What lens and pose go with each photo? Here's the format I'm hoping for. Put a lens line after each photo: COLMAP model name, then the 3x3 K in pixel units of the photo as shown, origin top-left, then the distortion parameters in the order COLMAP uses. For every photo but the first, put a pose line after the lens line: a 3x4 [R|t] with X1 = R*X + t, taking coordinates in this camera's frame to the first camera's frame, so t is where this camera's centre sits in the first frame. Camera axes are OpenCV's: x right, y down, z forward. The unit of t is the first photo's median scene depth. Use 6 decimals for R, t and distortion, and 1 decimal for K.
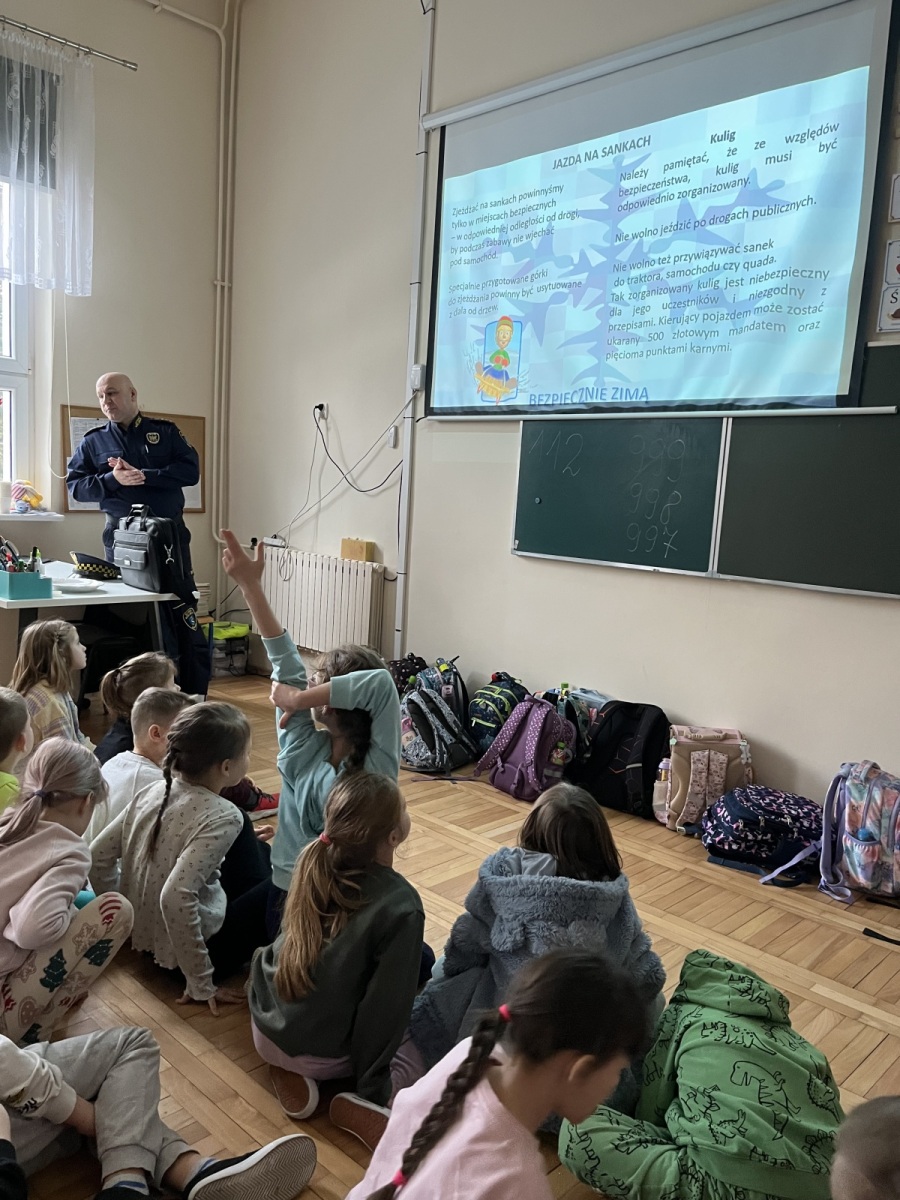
lens RADIAL K [[918.8, 0, 448.1], [0, 918.8, 607.3], [0, 0, 1]] dist [0.046516, -0.072346]
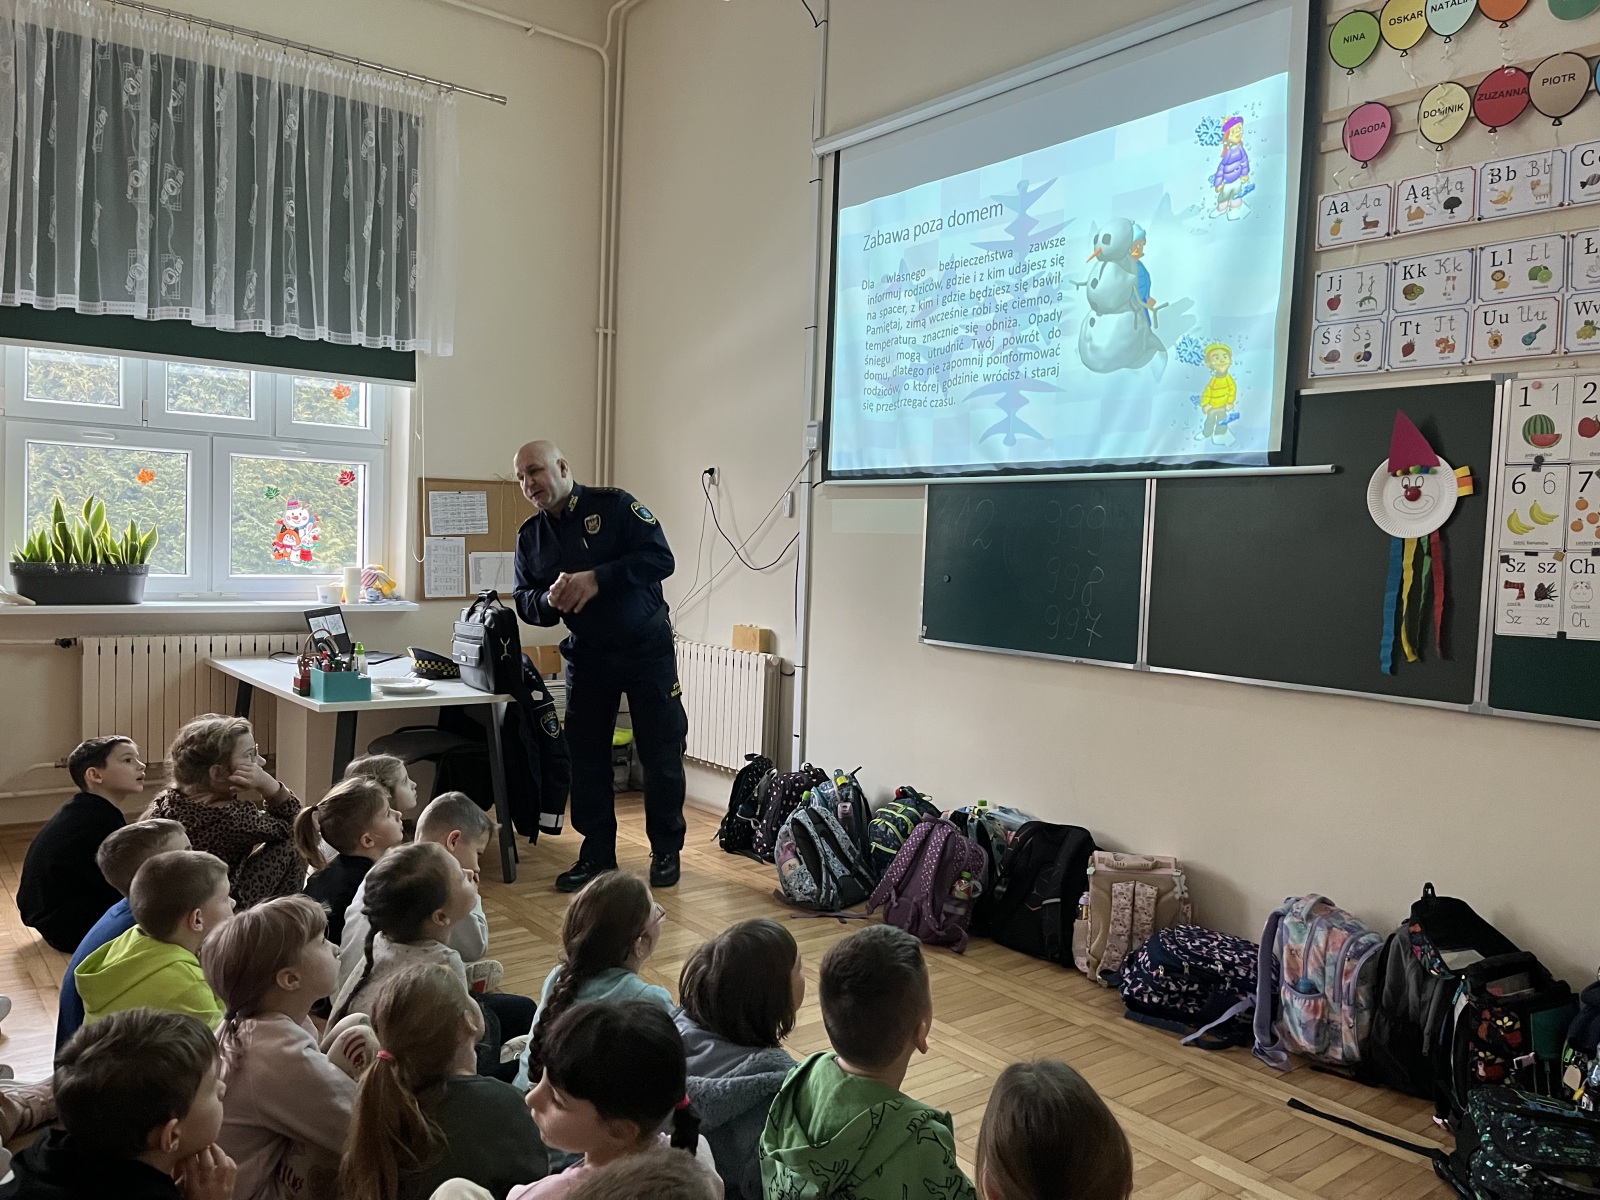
lens RADIAL K [[1225.0, 0, 806.0], [0, 1225.0, 601.1], [0, 0, 1]] dist [0.046516, -0.072346]
pose [[0.991932, -0.015963, -0.125763, 0.117613], [0.004837, 0.996084, -0.088280, 0.001747], [0.126679, 0.086959, 0.988125, -0.120245]]
